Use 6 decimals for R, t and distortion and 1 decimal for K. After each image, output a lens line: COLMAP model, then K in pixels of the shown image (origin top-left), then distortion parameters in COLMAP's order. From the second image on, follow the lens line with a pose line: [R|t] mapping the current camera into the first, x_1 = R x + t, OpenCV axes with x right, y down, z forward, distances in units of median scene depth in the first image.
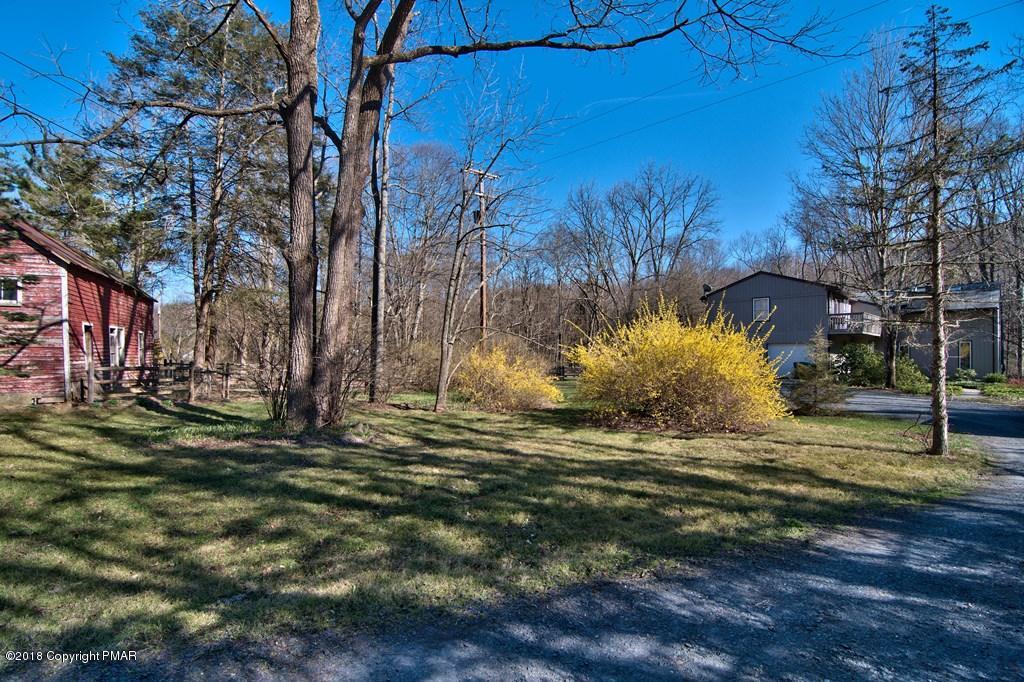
lens RADIAL K [[489.0, 0, 516.0], [0, 489.0, 347.0], [0, 0, 1]] dist [-0.008106, -0.007558]
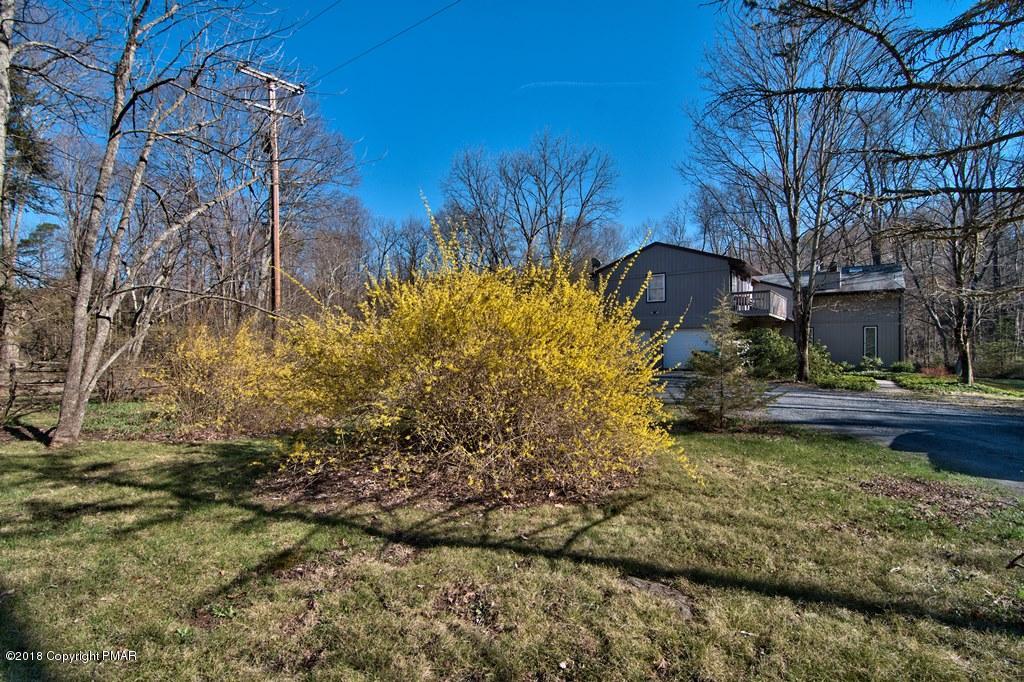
lens RADIAL K [[489.0, 0, 510.0], [0, 489.0, 347.4], [0, 0, 1]] dist [-0.008106, -0.007558]
pose [[0.987357, -0.005144, 0.158428, 0.239446], [0.002601, 0.999864, 0.016256, 0.020567], [-0.158490, -0.015638, 0.987237, 0.412586]]
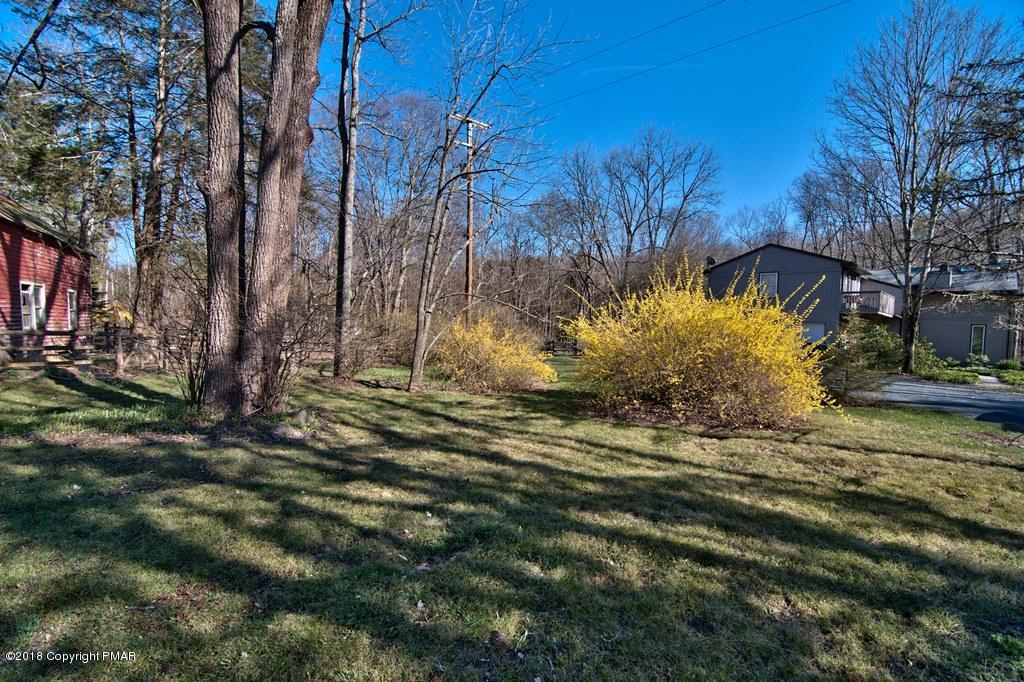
lens RADIAL K [[489.0, 0, 514.9], [0, 489.0, 349.3], [0, 0, 1]] dist [-0.008106, -0.007558]
pose [[0.999414, 0.023356, 0.025022, -0.002971], [-0.024817, 0.997903, 0.059786, 0.003048], [-0.023573, -0.060372, 0.997898, 0.146701]]
